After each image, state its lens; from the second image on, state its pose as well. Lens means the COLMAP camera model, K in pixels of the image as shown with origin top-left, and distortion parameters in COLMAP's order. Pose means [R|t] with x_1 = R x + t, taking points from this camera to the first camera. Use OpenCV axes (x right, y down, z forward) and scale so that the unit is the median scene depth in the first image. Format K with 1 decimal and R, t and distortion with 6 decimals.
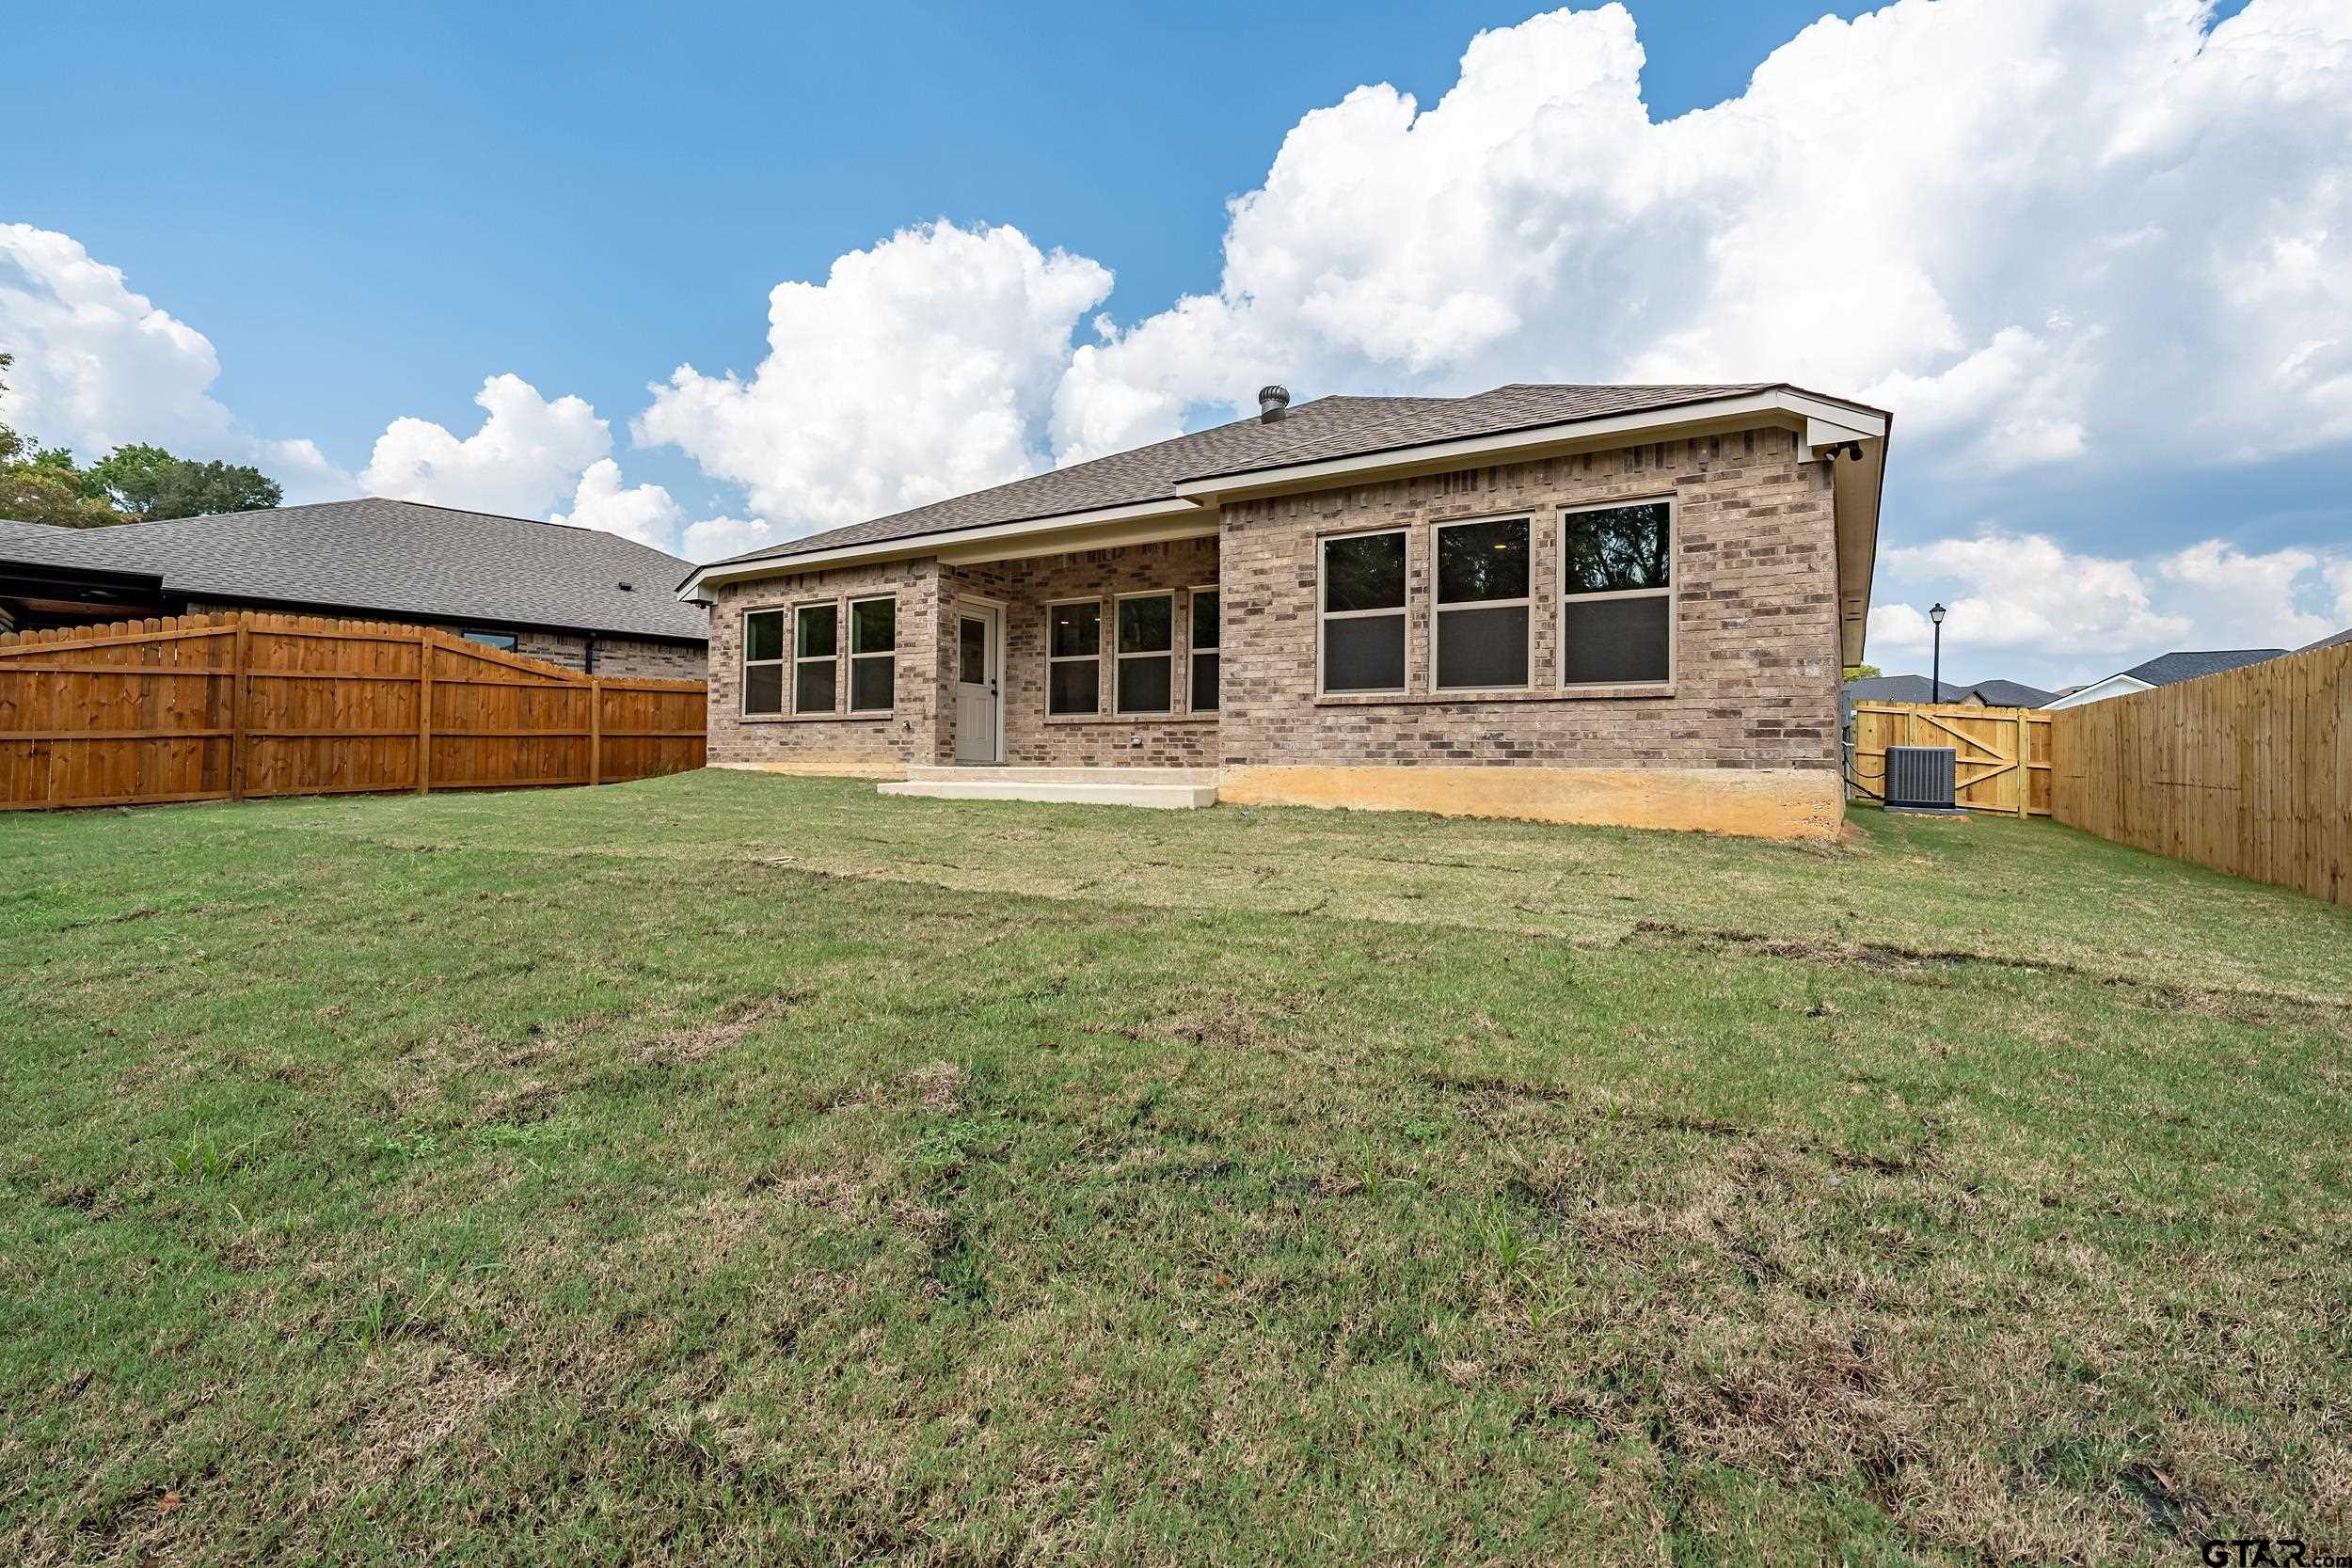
lens RADIAL K [[1082.2, 0, 1180.5], [0, 1082.2, 747.8], [0, 0, 1]] dist [-0.001157, -0.000081]
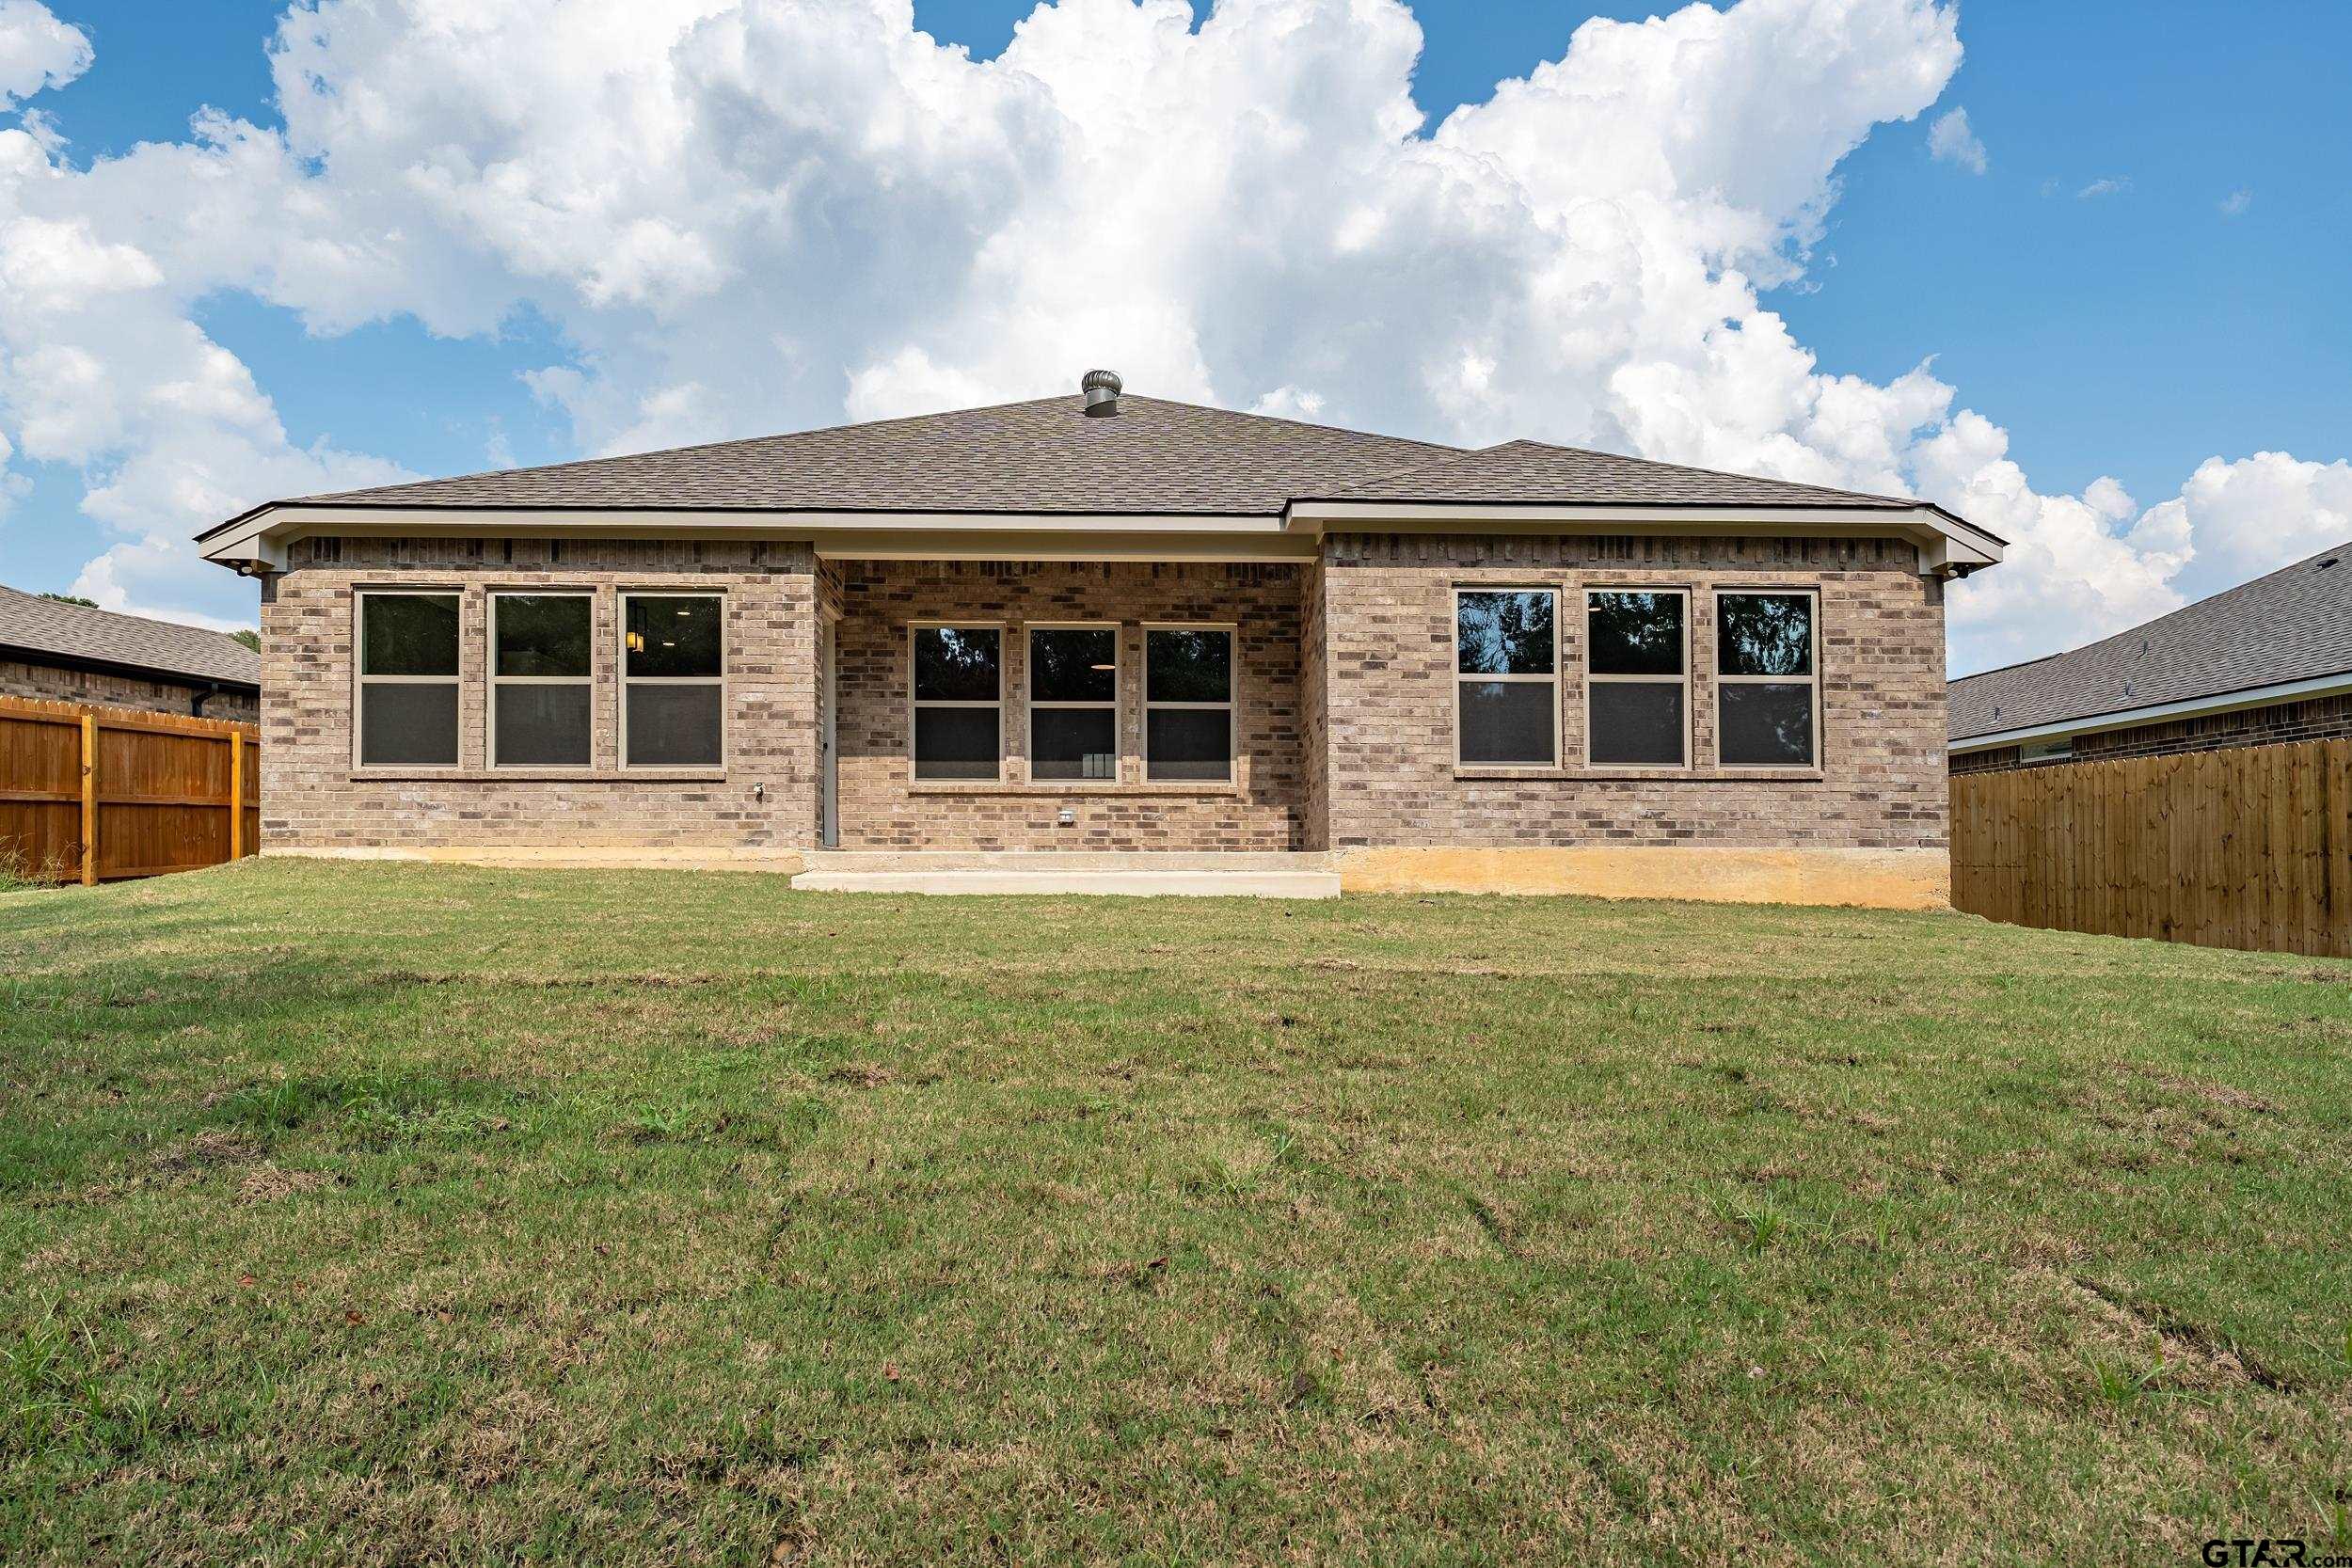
lens RADIAL K [[1434.9, 0, 1180.6], [0, 1434.9, 839.2], [0, 0, 1]] dist [-0.004436, -0.000207]
pose [[0.829185, 0.004799, 0.558954, -0.703491], [-0.004281, 0.999988, -0.002235, 0.013794], [-0.558958, -0.000540, 0.829195, 0.156070]]
